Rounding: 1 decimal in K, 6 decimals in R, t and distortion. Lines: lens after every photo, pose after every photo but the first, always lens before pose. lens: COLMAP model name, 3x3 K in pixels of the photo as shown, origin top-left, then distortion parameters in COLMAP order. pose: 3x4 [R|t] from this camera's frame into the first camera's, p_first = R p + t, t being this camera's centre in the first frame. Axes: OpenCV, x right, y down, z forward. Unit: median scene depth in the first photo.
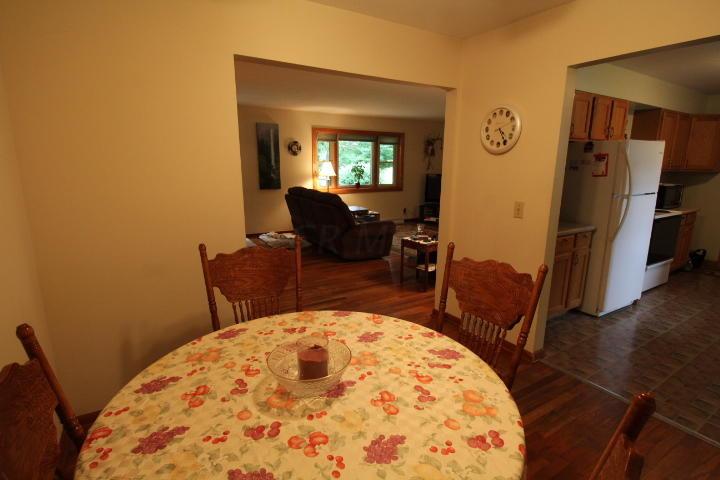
lens RADIAL K [[356.9, 0, 361.7], [0, 356.9, 238.2], [0, 0, 1]] dist [-0.003425, -0.002457]
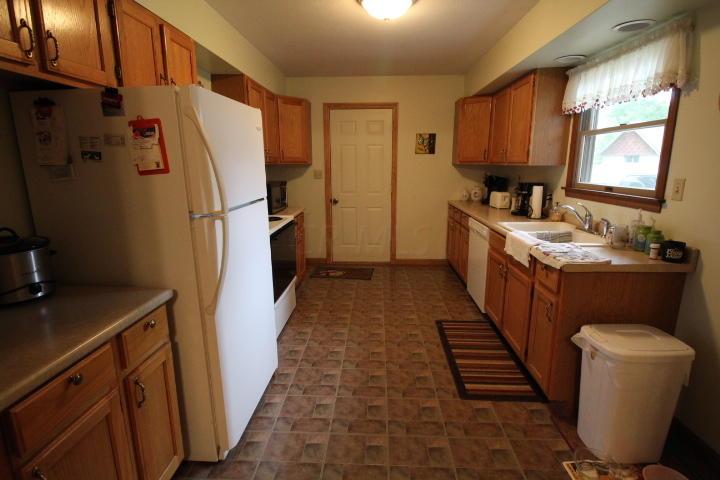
lens RADIAL K [[356.9, 0, 359.1], [0, 356.9, 235.6], [0, 0, 1]] dist [-0.003425, -0.002457]
pose [[0.565807, -0.176239, 0.805483, 0.444921], [0.177608, 0.980008, 0.089665, -0.094952], [-0.805182, 0.092327, 0.585797, 0.554568]]
